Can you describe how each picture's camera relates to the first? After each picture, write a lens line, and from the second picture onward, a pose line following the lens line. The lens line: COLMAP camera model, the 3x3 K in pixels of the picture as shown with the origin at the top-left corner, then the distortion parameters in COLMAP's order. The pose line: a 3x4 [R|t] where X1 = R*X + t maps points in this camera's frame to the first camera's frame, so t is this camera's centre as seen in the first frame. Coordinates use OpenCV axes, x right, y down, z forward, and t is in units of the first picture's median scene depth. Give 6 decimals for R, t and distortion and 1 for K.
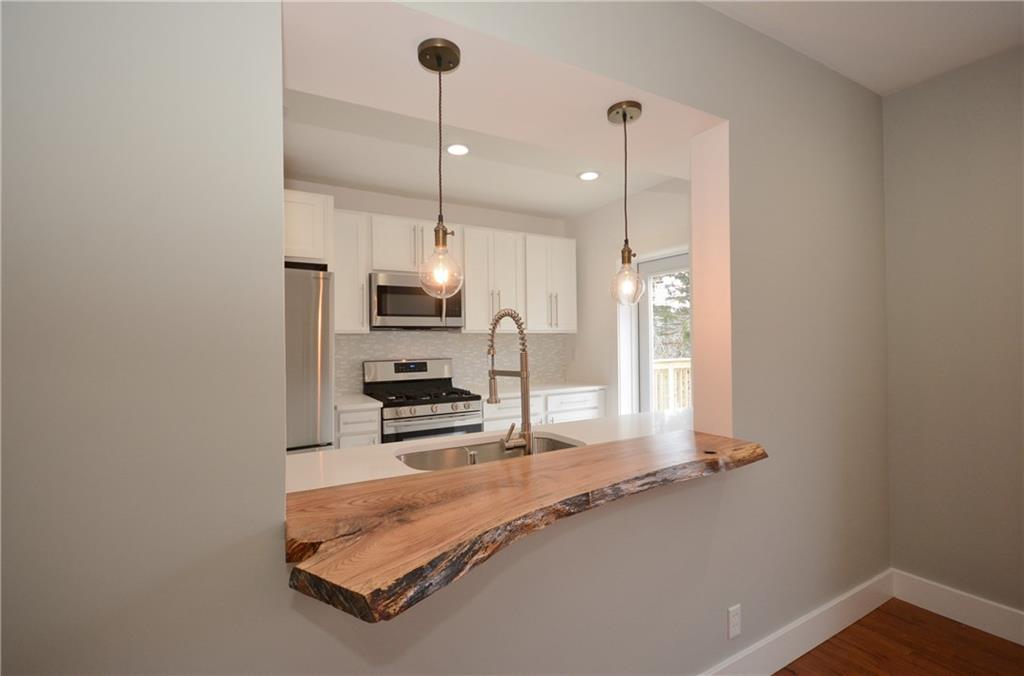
lens RADIAL K [[457.8, 0, 512.0], [0, 457.8, 338.0], [0, 0, 1]] dist [0.001179, -0.000071]
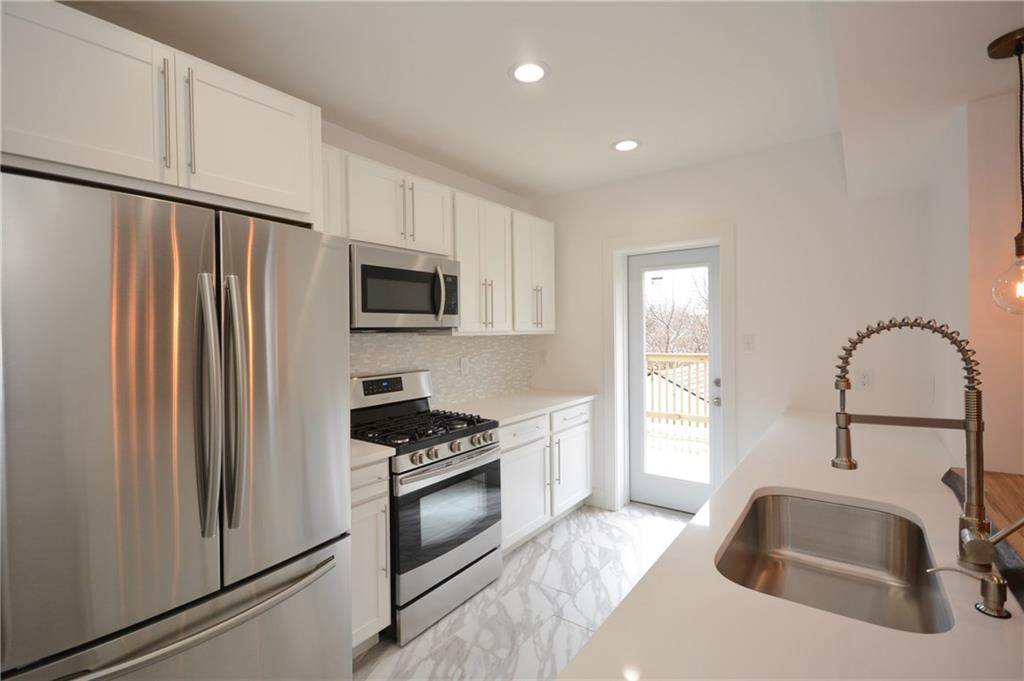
lens RADIAL K [[471.0, 0, 512.0], [0, 471.0, 340.5], [0, 0, 1]] dist [-0.001491, -0.000133]
pose [[0.911400, -0.008366, 0.411437, -0.379120], [-0.001514, 0.999718, 0.023682, -0.024479], [-0.411519, -0.022206, 0.911131, 0.309502]]
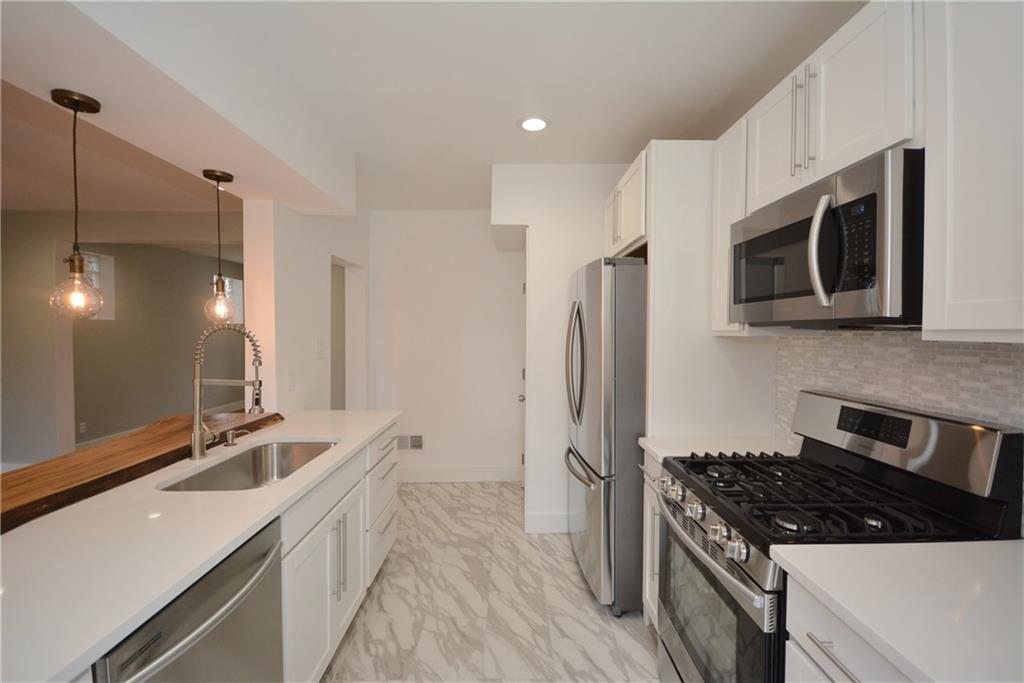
lens RADIAL K [[451.8, 0, 512.0], [0, 451.8, 341.5], [0, 0, 1]] dist [-0.000374, -0.000075]
pose [[-0.485084, 0.031394, -0.873904, 0.284712], [0.008359, 0.999476, 0.031265, -0.023054], [0.874428, 0.007861, -0.485092, 1.039320]]
